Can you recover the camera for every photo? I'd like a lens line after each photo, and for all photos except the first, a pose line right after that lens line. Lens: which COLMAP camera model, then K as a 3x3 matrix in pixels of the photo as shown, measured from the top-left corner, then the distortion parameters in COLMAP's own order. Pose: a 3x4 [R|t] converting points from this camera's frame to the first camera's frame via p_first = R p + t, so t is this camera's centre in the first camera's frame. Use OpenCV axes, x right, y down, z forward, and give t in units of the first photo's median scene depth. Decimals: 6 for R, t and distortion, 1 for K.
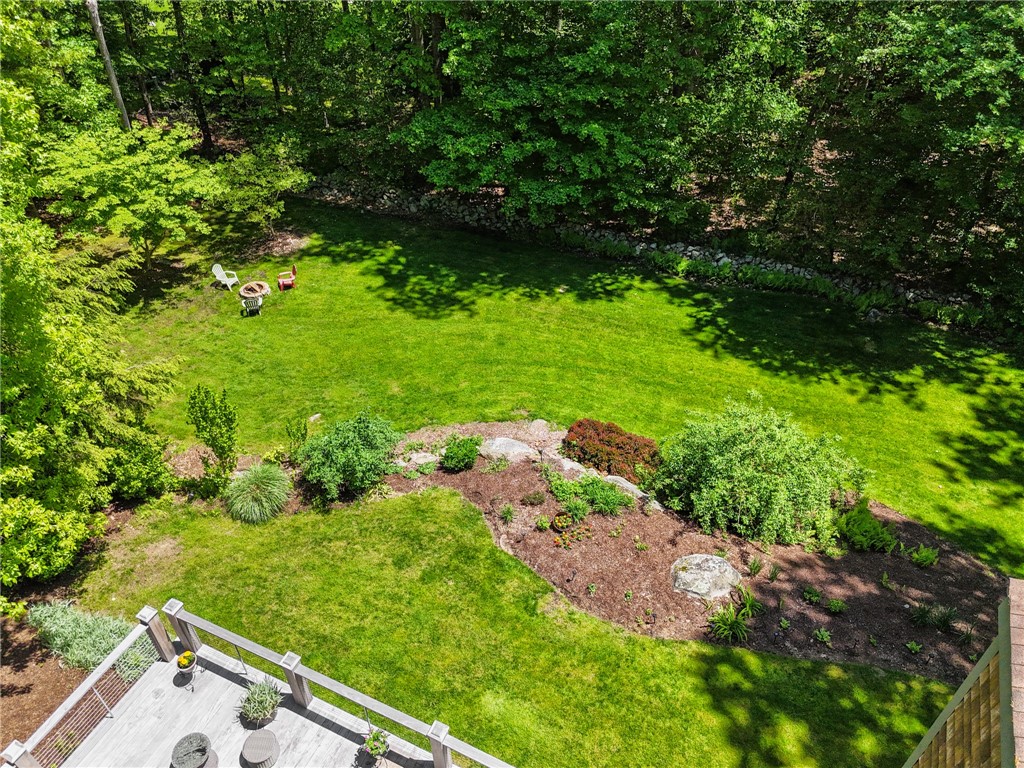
lens RADIAL K [[746.0, 0, 518.7], [0, 746.0, 372.6], [0, 0, 1]] dist [0.135377, -0.203281]
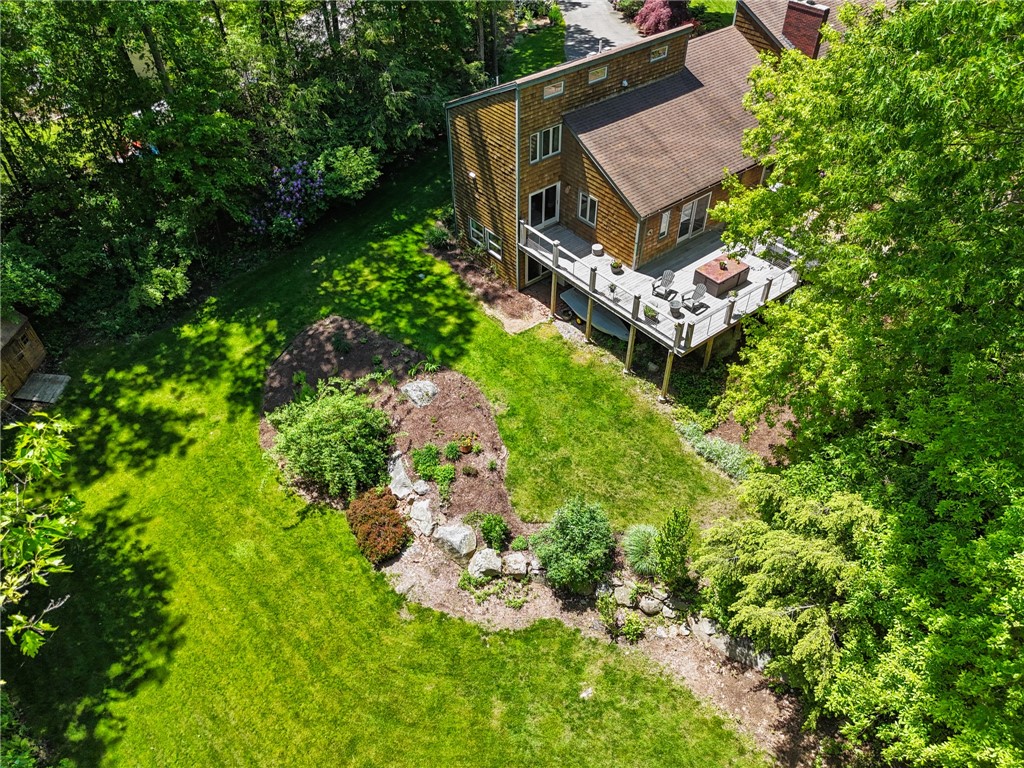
lens RADIAL K [[746.0, 0, 518.7], [0, 746.0, 372.6], [0, 0, 1]] dist [0.135377, -0.203281]
pose [[-0.896402, -0.298695, 0.327483, -0.532149], [0.282280, 0.184926, 0.941340, -1.336081], [-0.341734, 0.936260, -0.081452, 0.969773]]
